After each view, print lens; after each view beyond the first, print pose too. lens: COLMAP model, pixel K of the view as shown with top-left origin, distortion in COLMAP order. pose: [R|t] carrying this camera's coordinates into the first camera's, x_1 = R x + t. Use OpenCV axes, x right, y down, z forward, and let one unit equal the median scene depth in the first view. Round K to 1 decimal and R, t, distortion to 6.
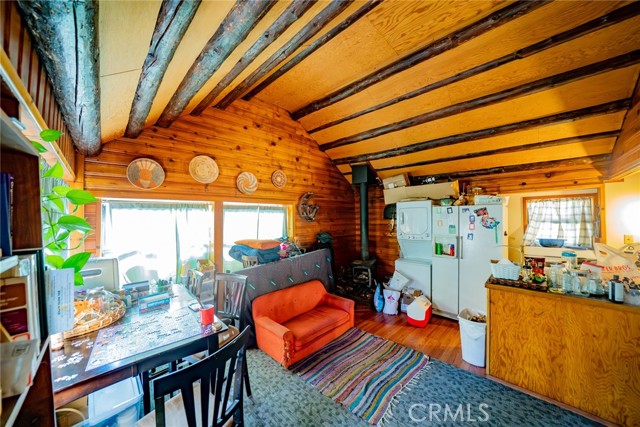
lens RADIAL K [[220.7, 0, 319.6], [0, 220.7, 214.2], [0, 0, 1]] dist [-0.001804, 0.000141]
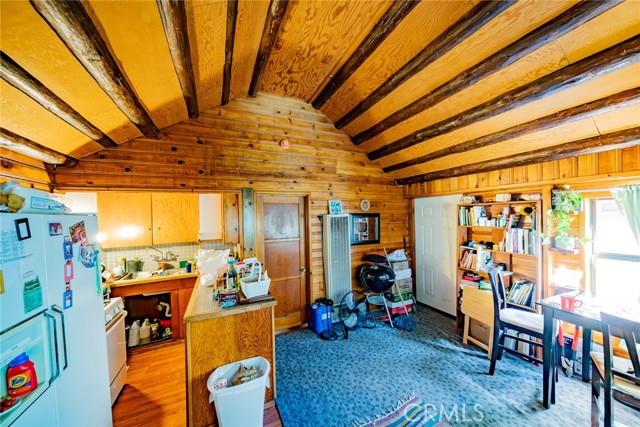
lens RADIAL K [[220.7, 0, 317.8], [0, 220.7, 214.9], [0, 0, 1]] dist [-0.001804, 0.000141]
pose [[-0.936485, 0.036053, 0.348849, 0.148044], [0.030617, 0.999309, -0.021085, -0.017811], [-0.349368, -0.009065, -0.936942, 1.137372]]
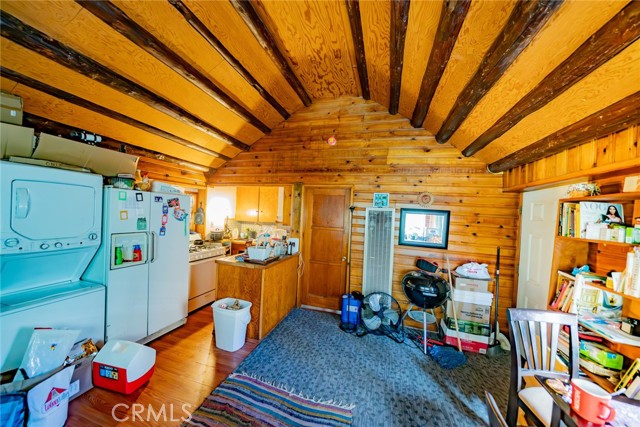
lens RADIAL K [[220.7, 0, 317.8], [0, 220.7, 214.1], [0, 0, 1]] dist [-0.001804, 0.000141]
pose [[-0.458783, -0.015374, 0.888415, -0.295328], [-0.056861, 0.998309, -0.012088, 0.013356], [-0.886727, -0.056062, -0.458882, 0.821387]]
